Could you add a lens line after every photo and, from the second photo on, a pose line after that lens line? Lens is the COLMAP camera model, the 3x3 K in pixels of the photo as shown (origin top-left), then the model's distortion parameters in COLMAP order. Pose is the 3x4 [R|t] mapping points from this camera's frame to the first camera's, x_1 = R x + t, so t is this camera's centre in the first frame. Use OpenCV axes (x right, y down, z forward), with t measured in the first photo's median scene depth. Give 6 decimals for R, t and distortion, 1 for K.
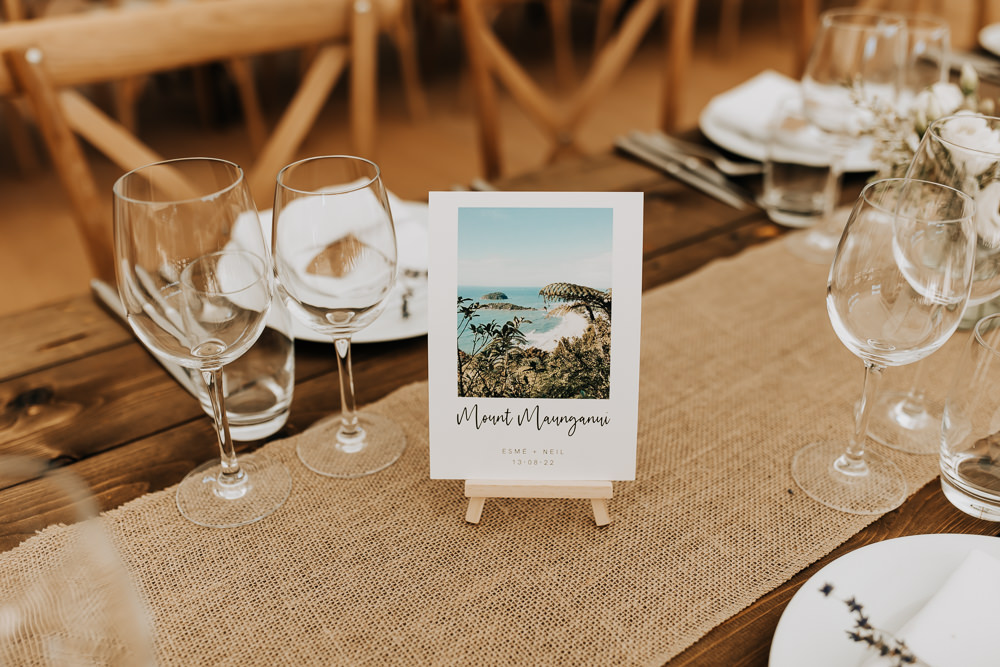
lens RADIAL K [[952.2, 0, 500.0], [0, 952.2, 333.5], [0, 0, 1]] dist [-0.010869, -0.010284]
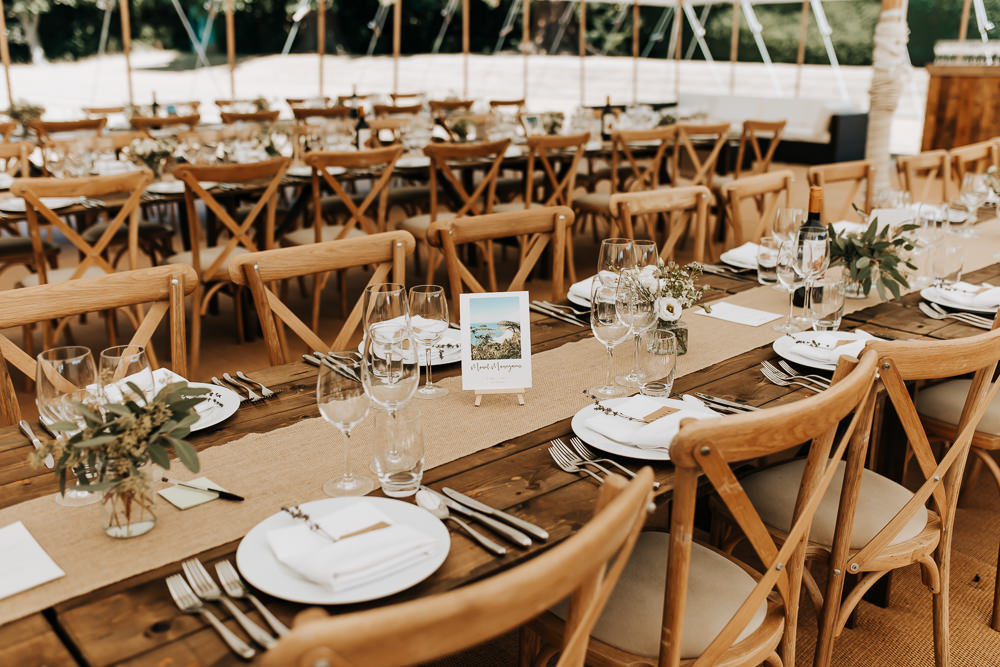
lens RADIAL K [[1026.7, 0, 500.0], [0, 1026.7, 333.5], [0, 0, 1]] dist [-0.113320, -0.000566]
pose [[0.997685, -0.023020, 0.063995, -0.159018], [0.039920, 0.960039, -0.277003, 0.887398], [-0.055061, 0.278916, 0.958736, -2.128248]]
